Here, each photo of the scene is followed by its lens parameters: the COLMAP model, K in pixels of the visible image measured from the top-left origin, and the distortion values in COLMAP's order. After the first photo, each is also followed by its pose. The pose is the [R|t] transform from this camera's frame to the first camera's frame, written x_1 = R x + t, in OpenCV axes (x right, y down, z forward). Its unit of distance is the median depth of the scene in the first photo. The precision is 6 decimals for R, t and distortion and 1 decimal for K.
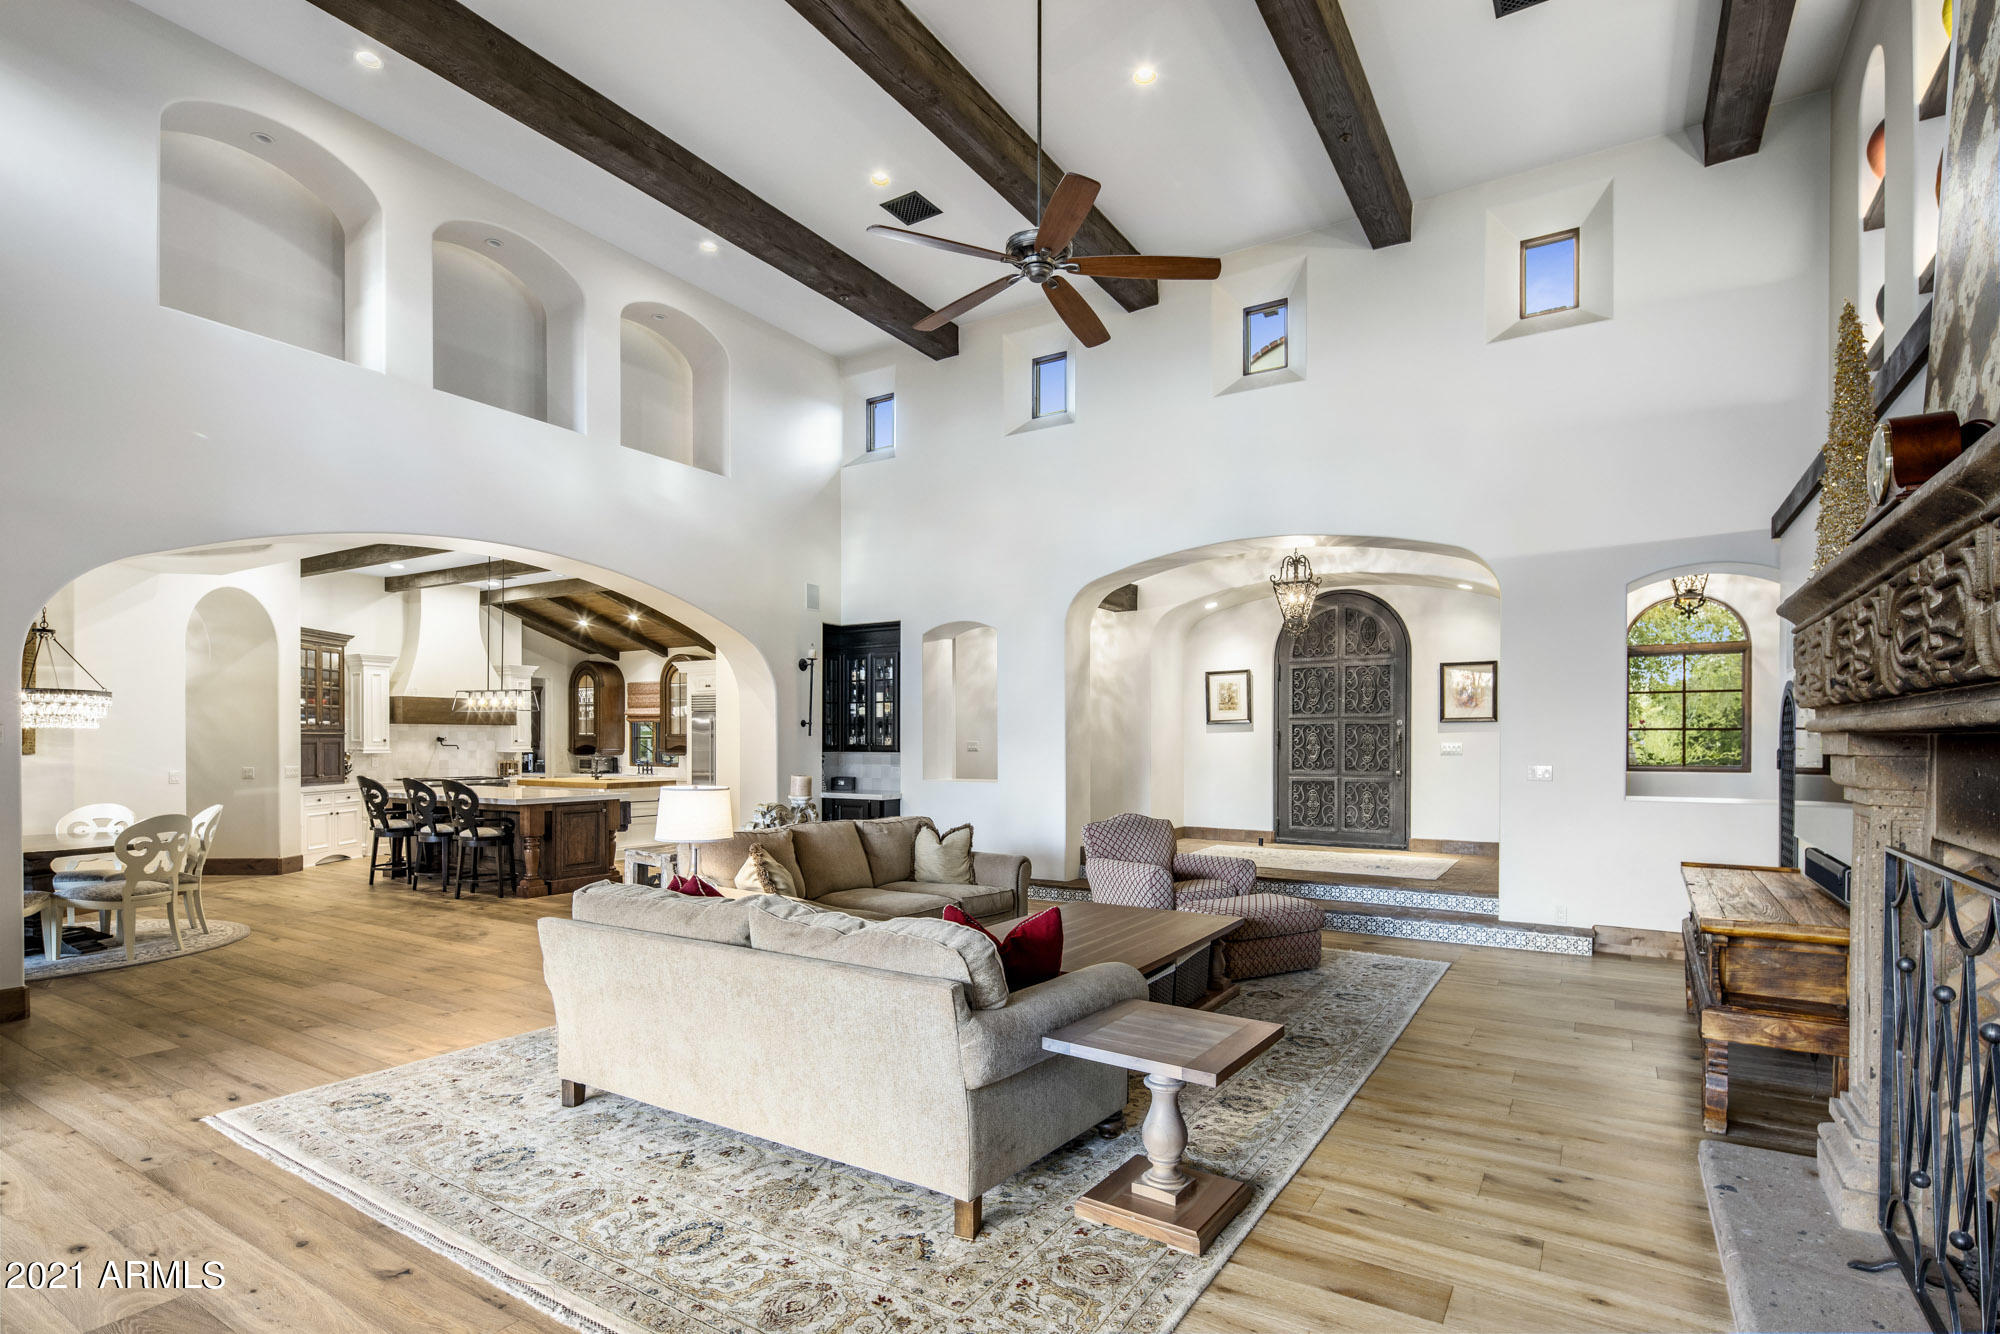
lens RADIAL K [[964.3, 0, 999.4], [0, 964.3, 744.7], [0, 0, 1]] dist [0.004527, -0.005906]
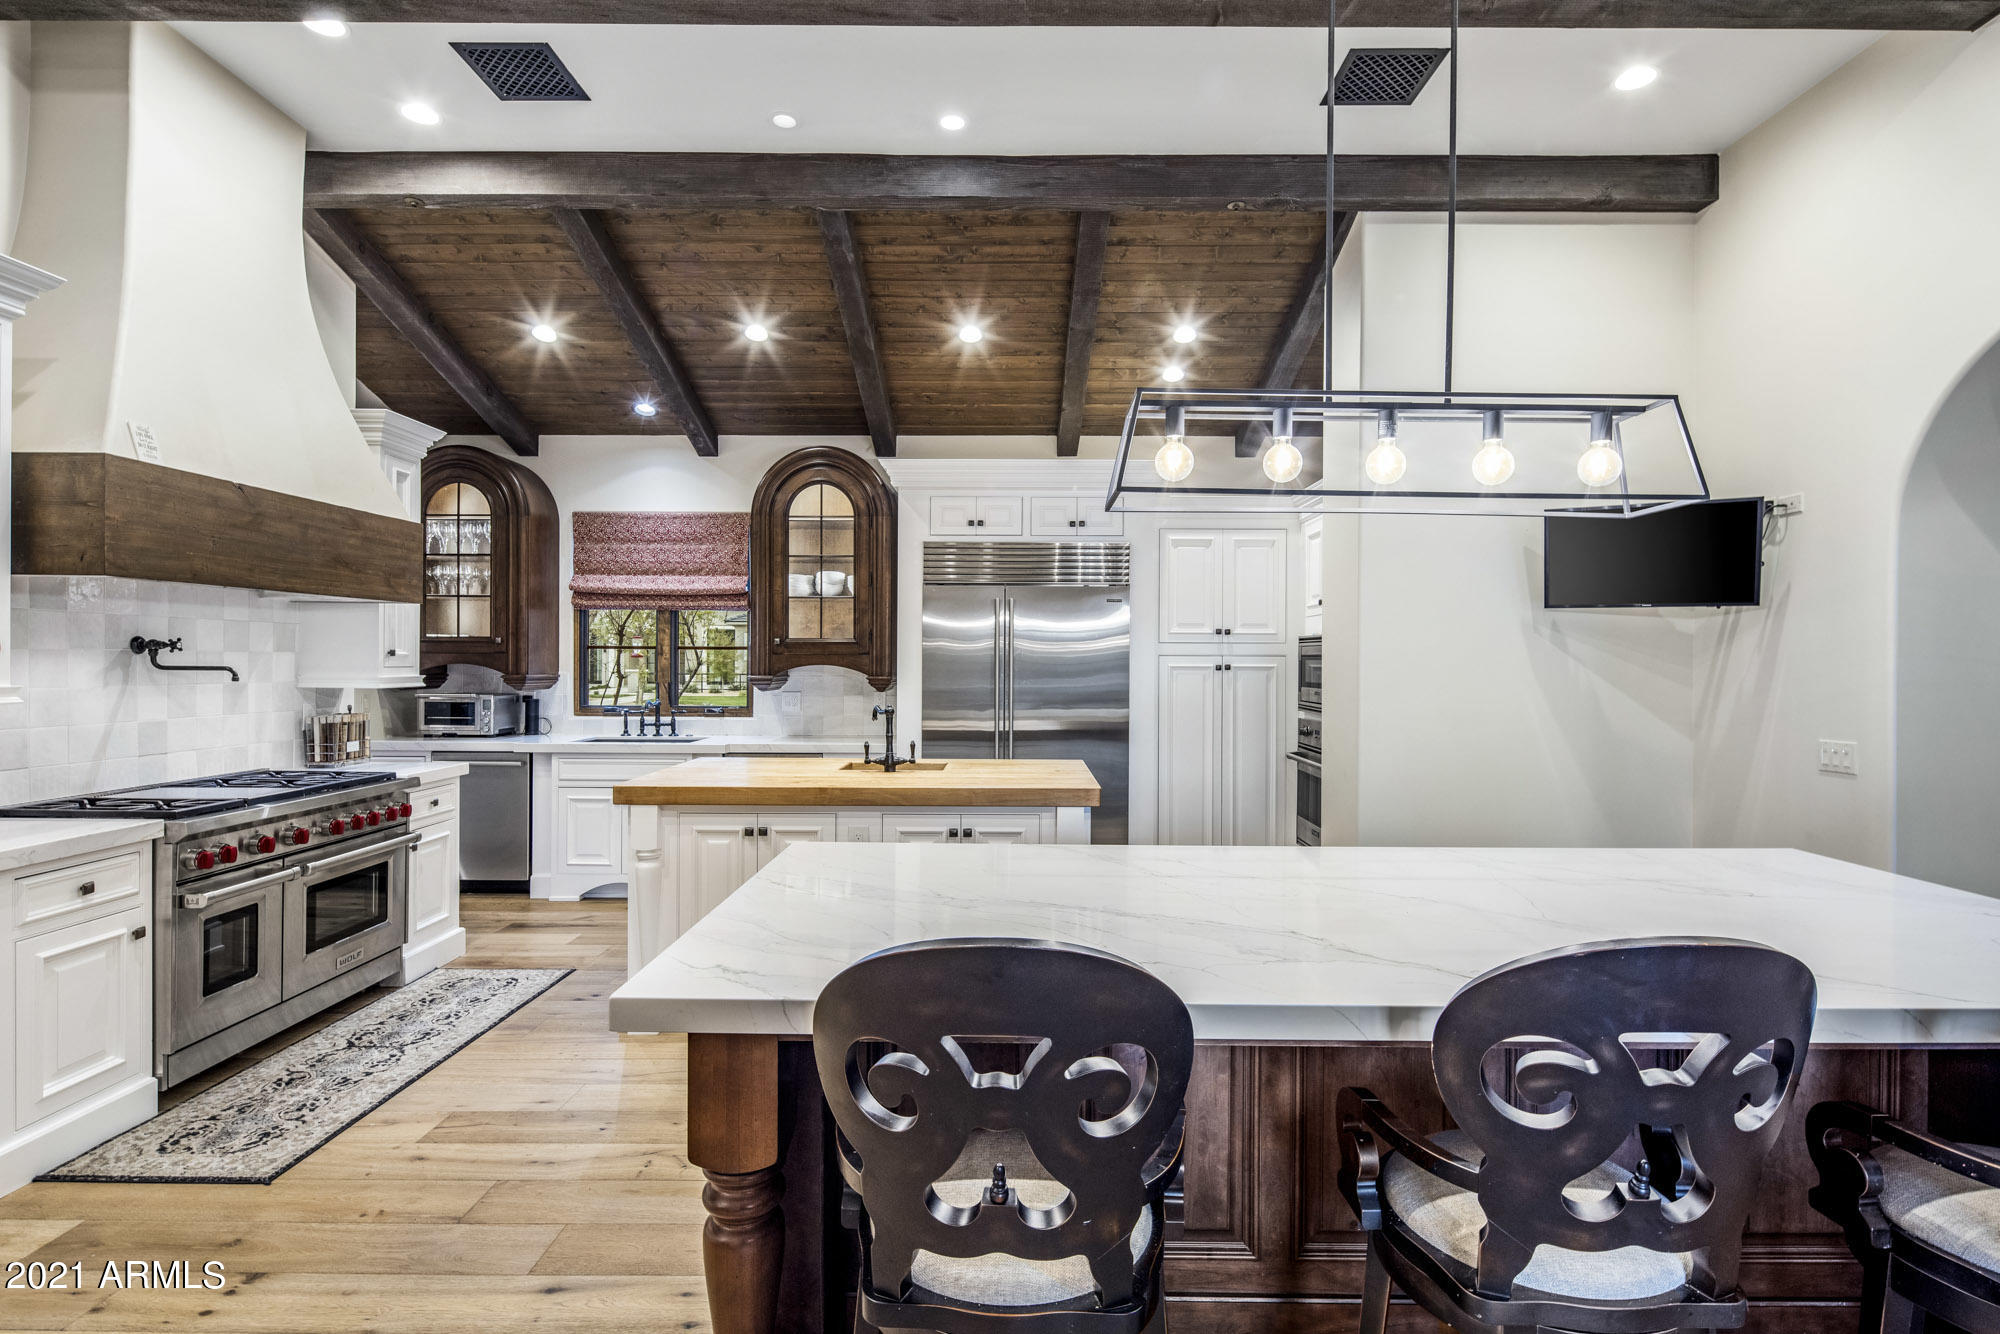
lens RADIAL K [[964.3, 0, 1015.6], [0, 964.3, 666.3], [0, 0, 1]] dist [0.004527, -0.005906]
pose [[0.848836, -0.001887, 0.528654, -0.500135], [-0.001212, 0.999984, 0.005516, -0.001483], [-0.528656, -0.005323, 0.848820, 0.623306]]
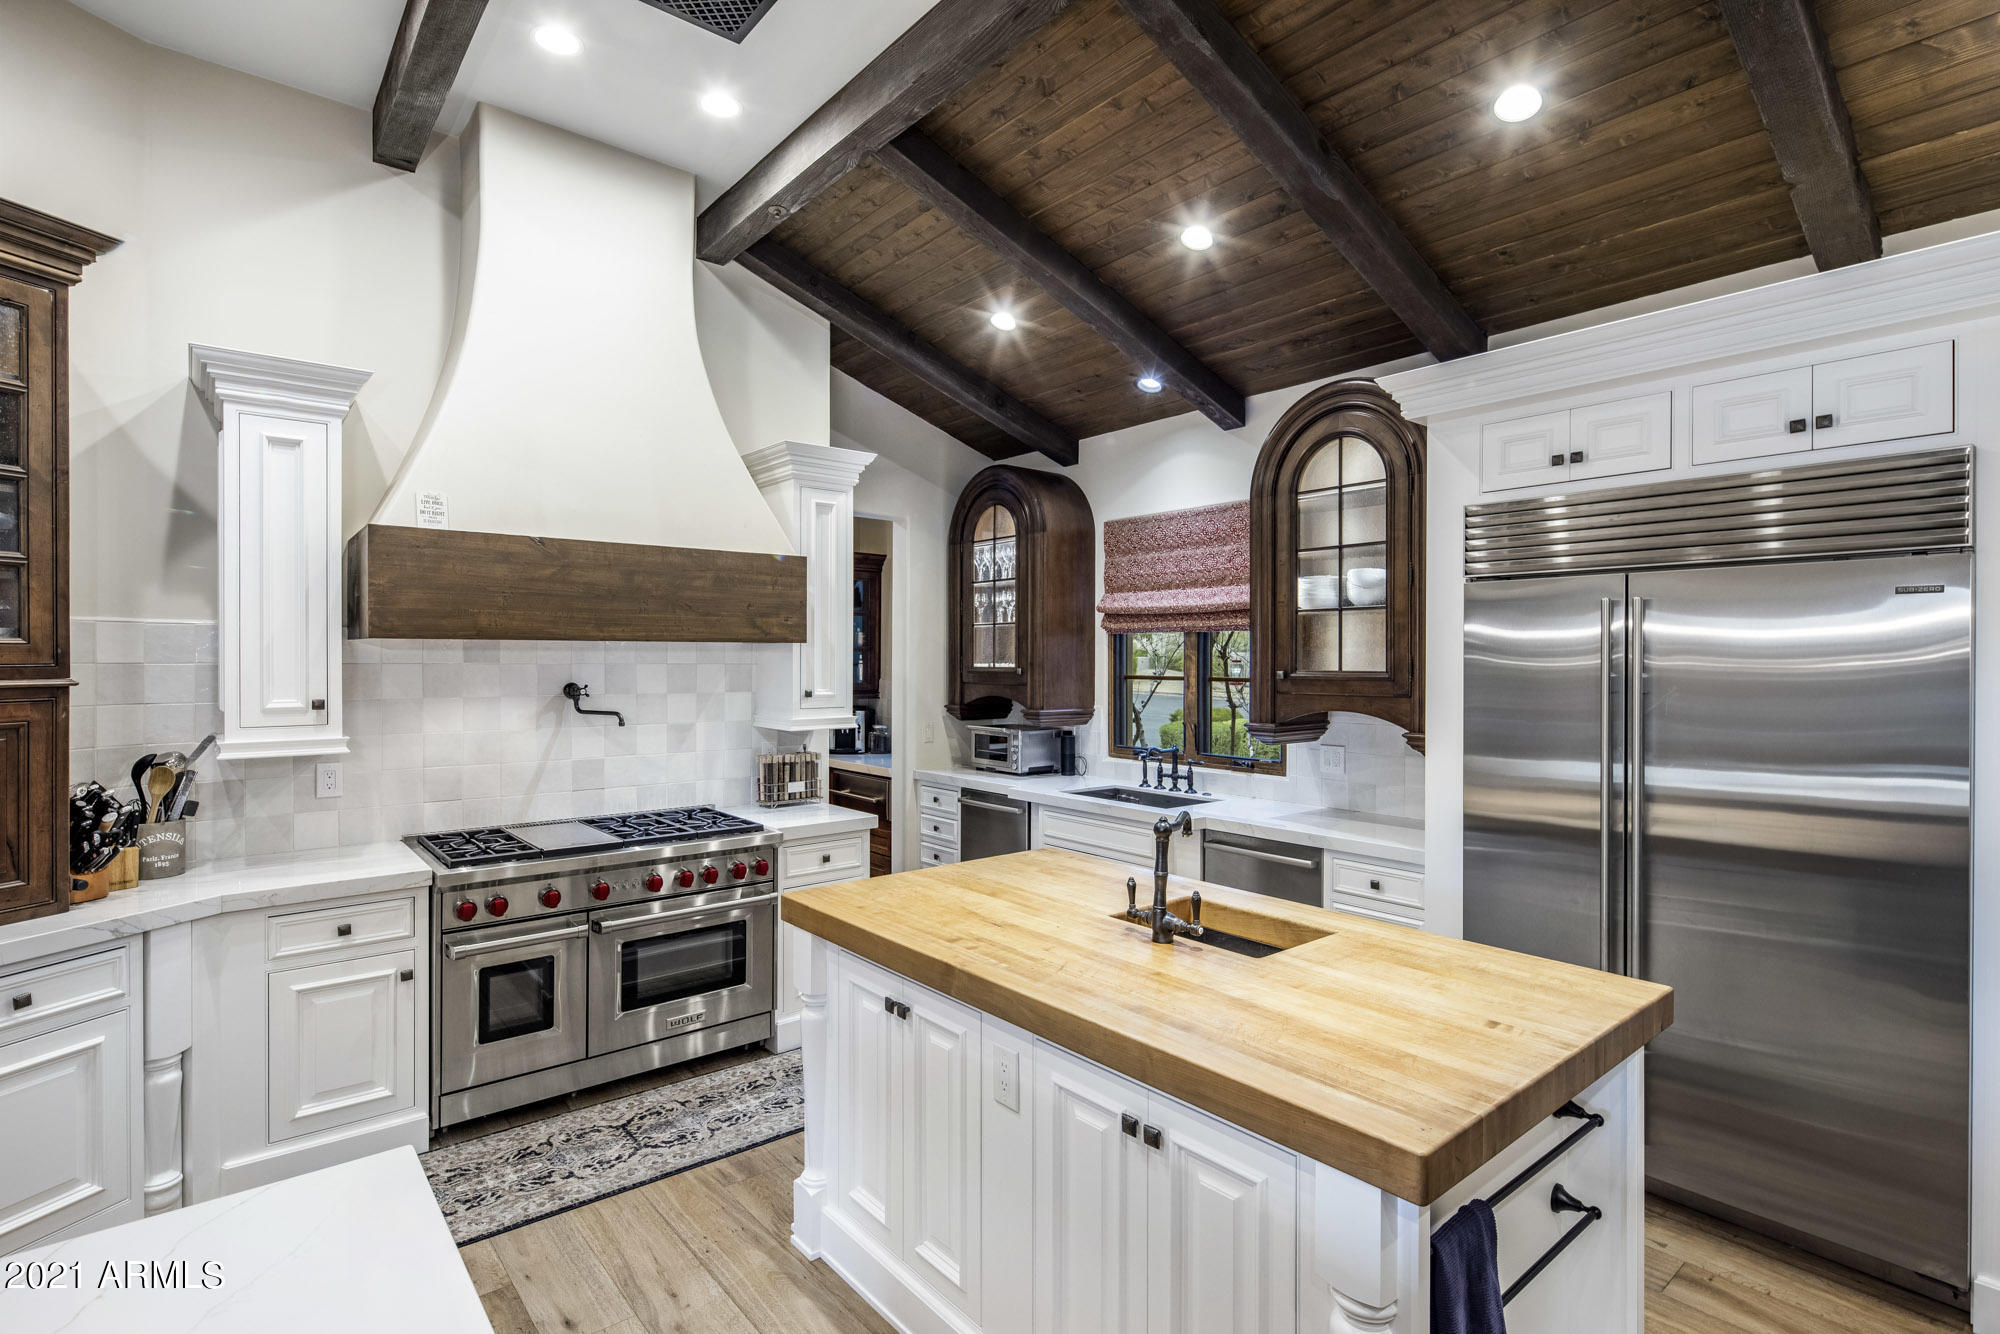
lens RADIAL K [[964.3, 0, 1008.8], [0, 964.3, 661.9], [0, 0, 1]] dist [0.004527, -0.005906]
pose [[0.951748, 0.000538, -0.306880, -0.349657], [-0.000848, 0.999999, -0.000876, -0.014009], [0.306879, 0.001093, 0.951748, 0.735142]]
